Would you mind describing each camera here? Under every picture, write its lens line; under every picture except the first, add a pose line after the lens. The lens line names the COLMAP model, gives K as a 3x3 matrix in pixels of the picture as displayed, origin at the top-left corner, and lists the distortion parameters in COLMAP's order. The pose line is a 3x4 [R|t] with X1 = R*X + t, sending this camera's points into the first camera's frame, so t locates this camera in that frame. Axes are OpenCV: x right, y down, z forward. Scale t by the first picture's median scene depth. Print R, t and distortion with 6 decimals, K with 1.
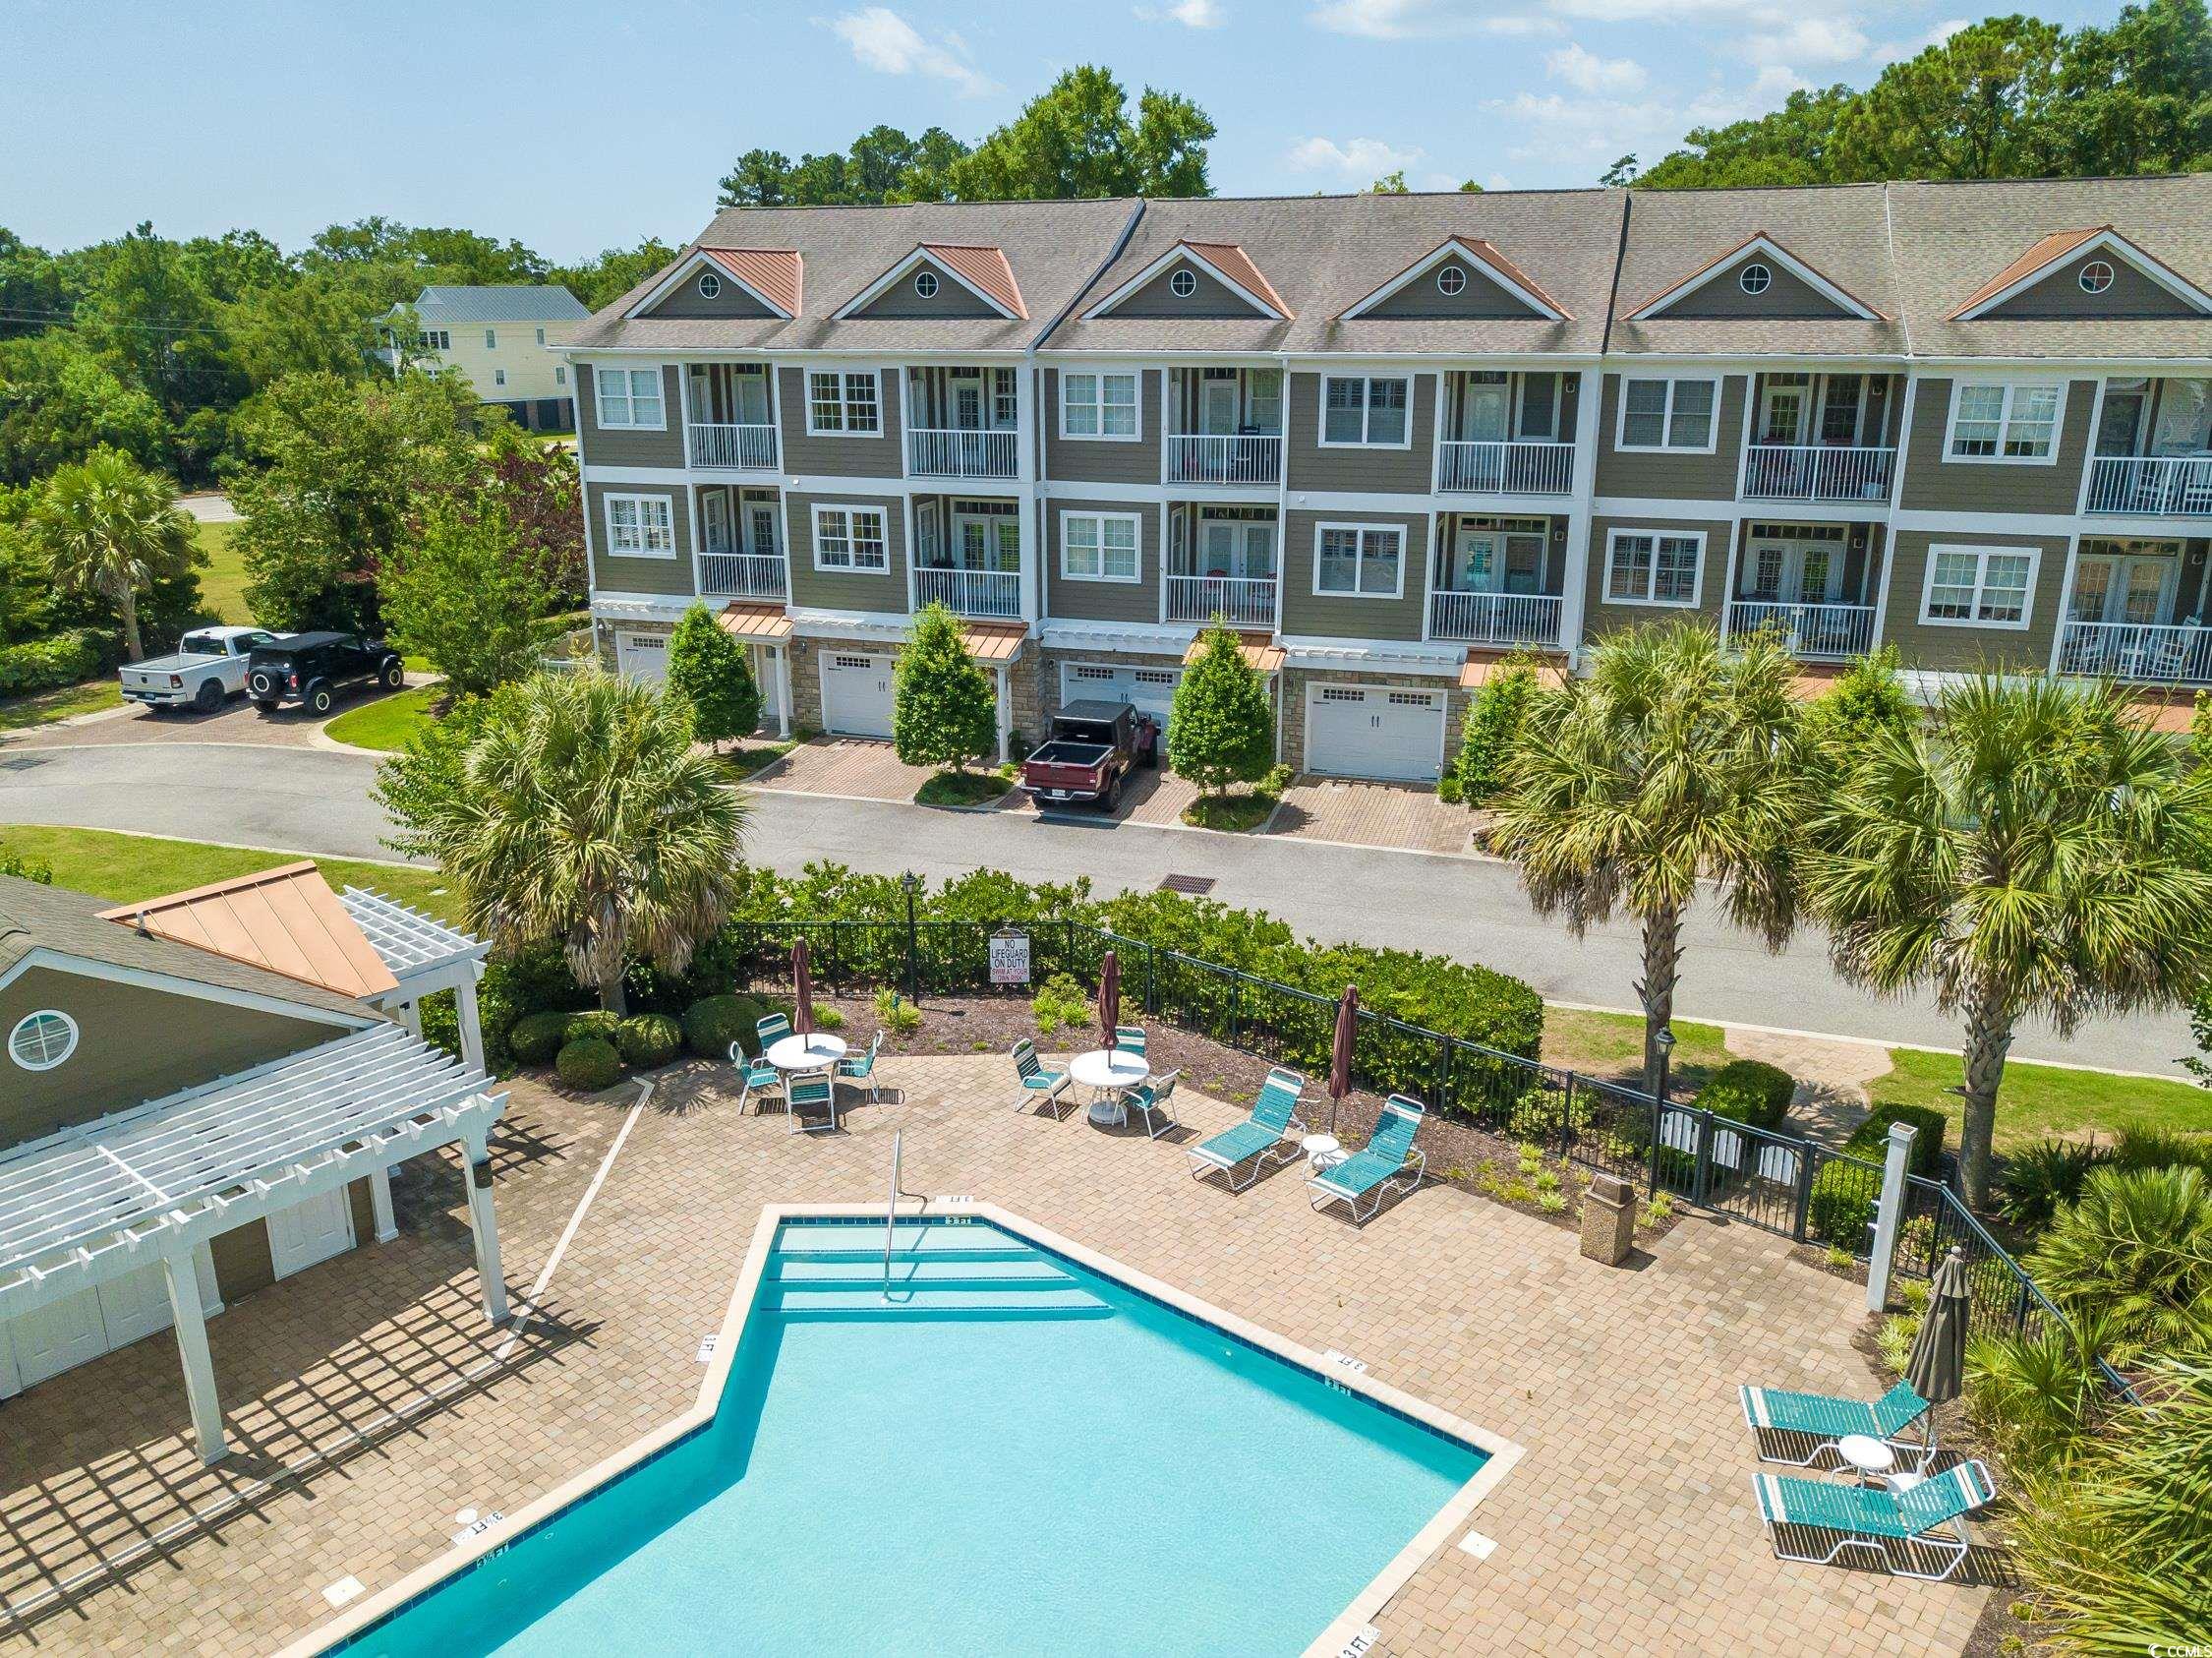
lens RADIAL K [[1821.9, 0, 1106.0], [0, 1821.9, 829.0], [0, 0, 1]] dist [-0.001929, 0.001206]
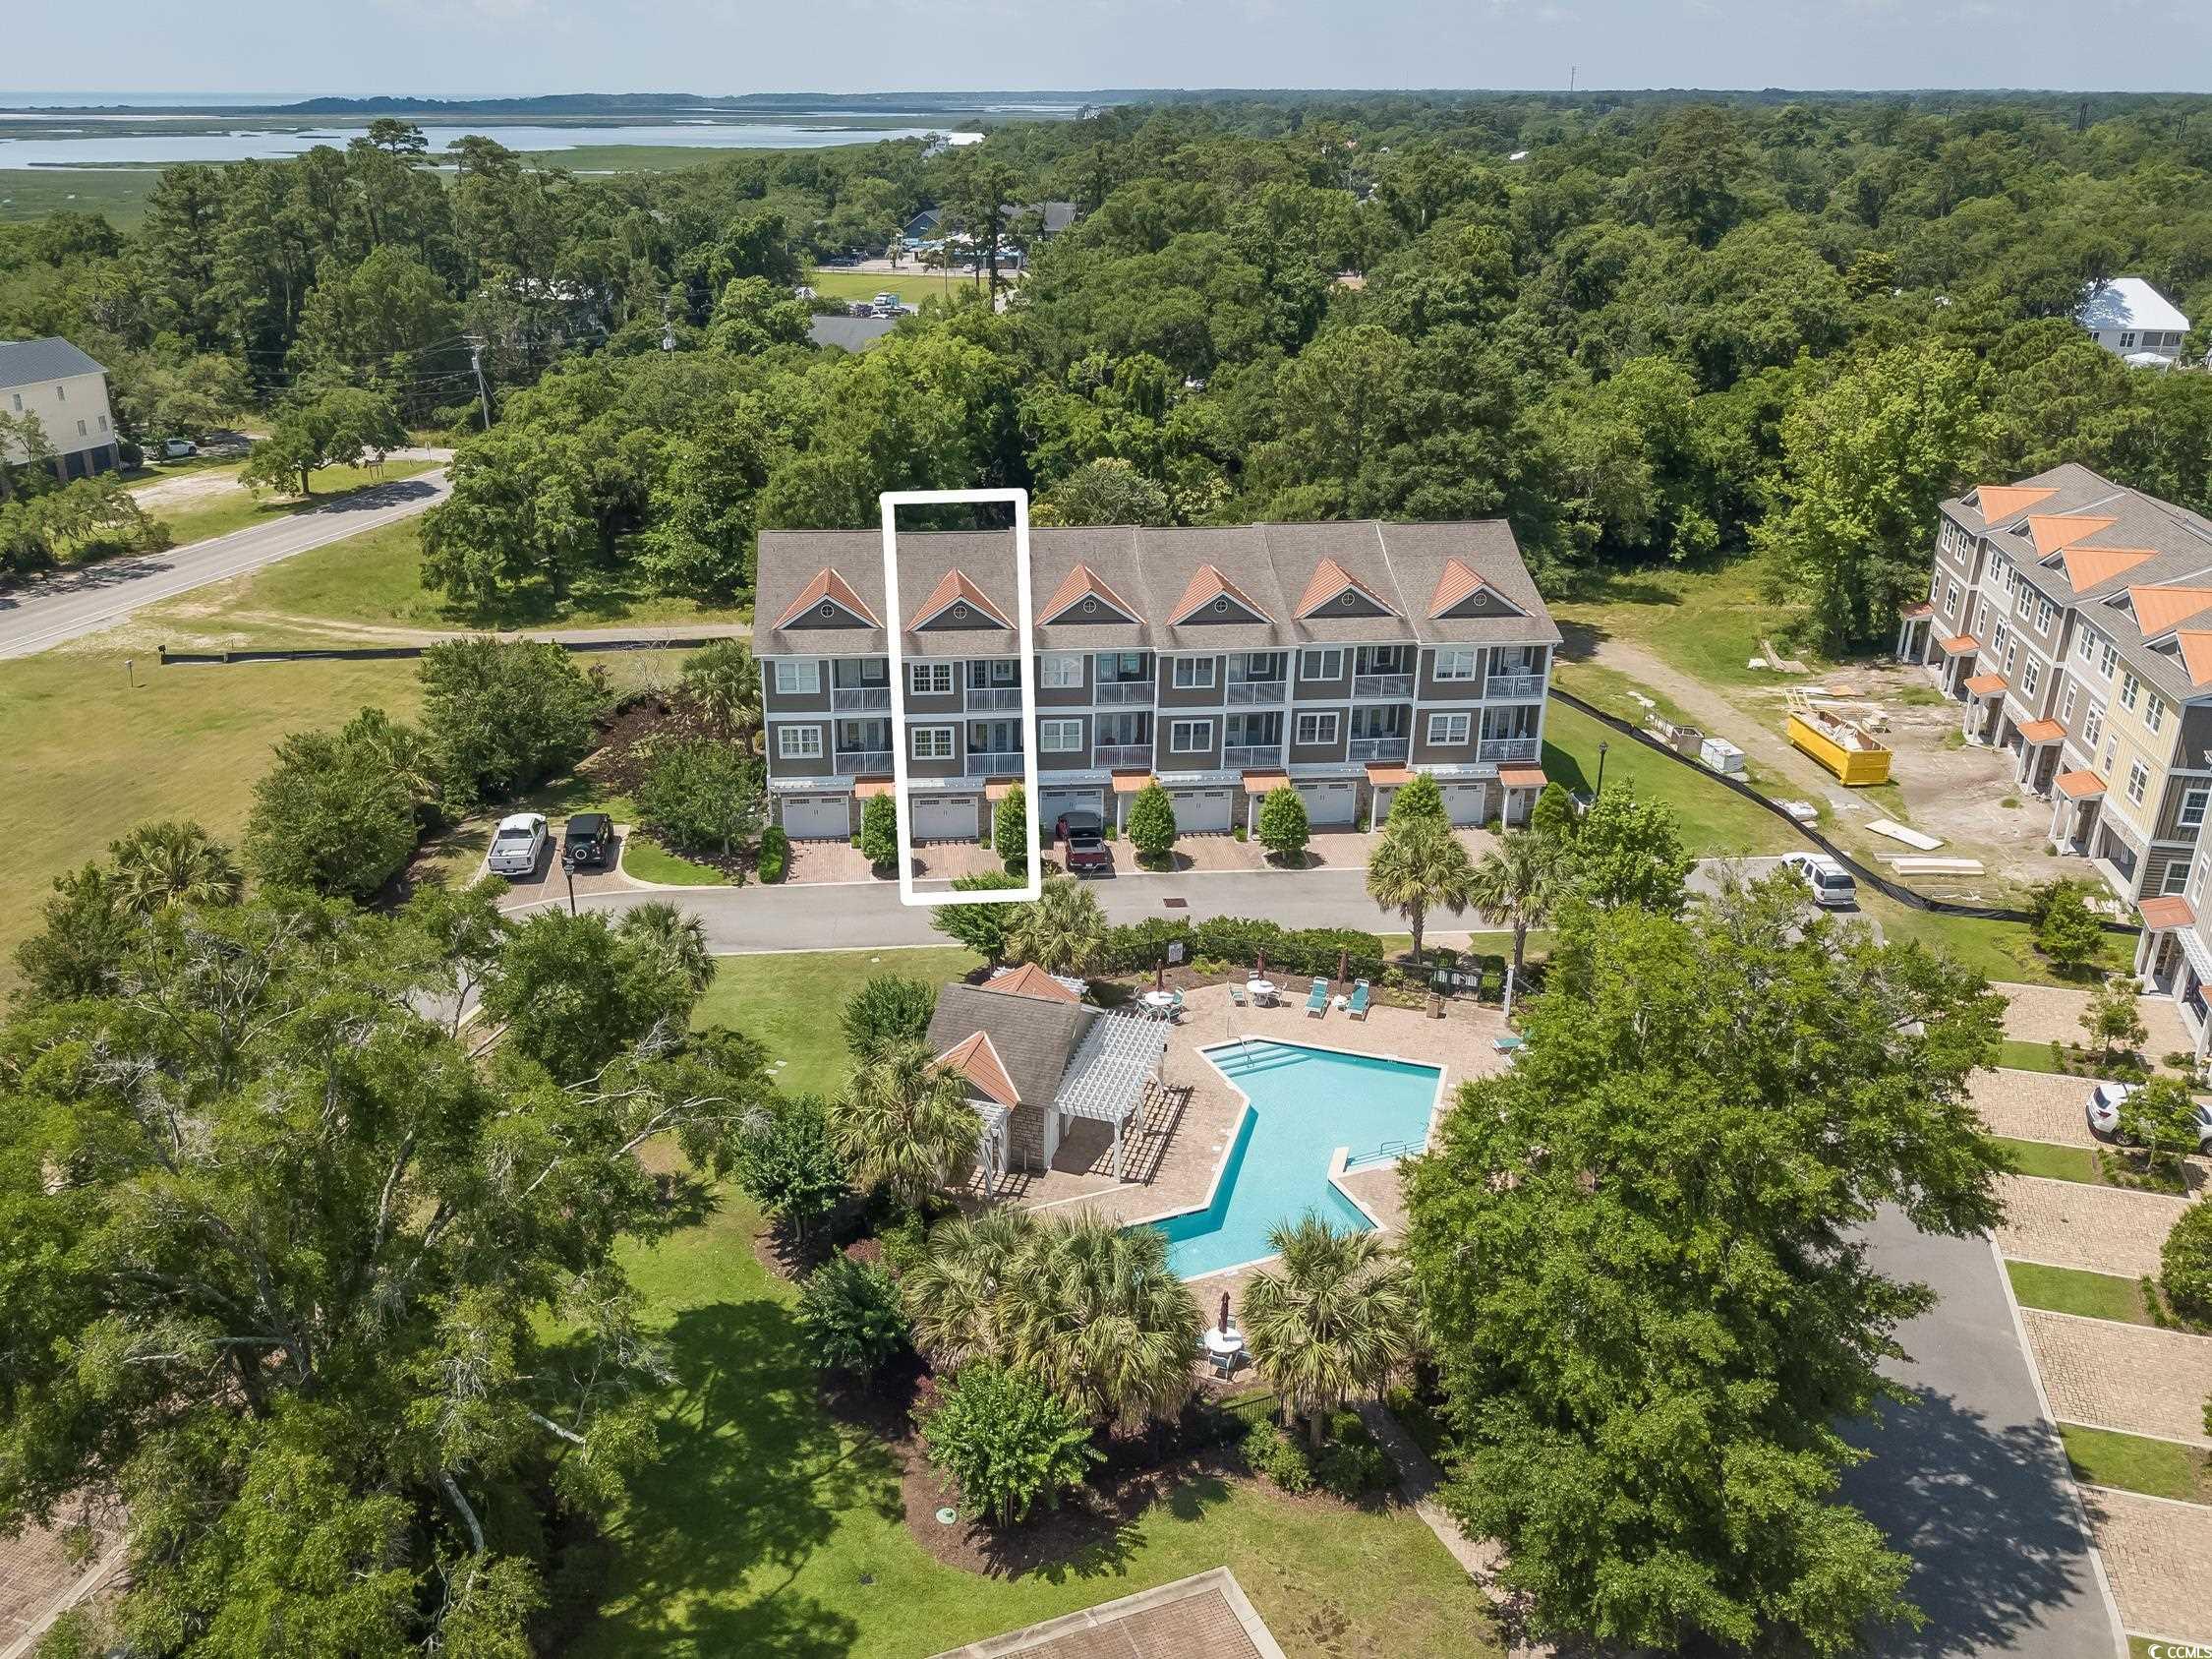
lens RADIAL K [[1821.9, 0, 1106.0], [0, 1821.9, 829.5], [0, 0, 1]] dist [-0.001929, 0.001206]
pose [[0.920672, -0.137093, 0.365469, -1.061784], [0.108322, 0.989253, 0.098203, -0.364224], [-0.375005, -0.050824, 0.925629, -1.354535]]
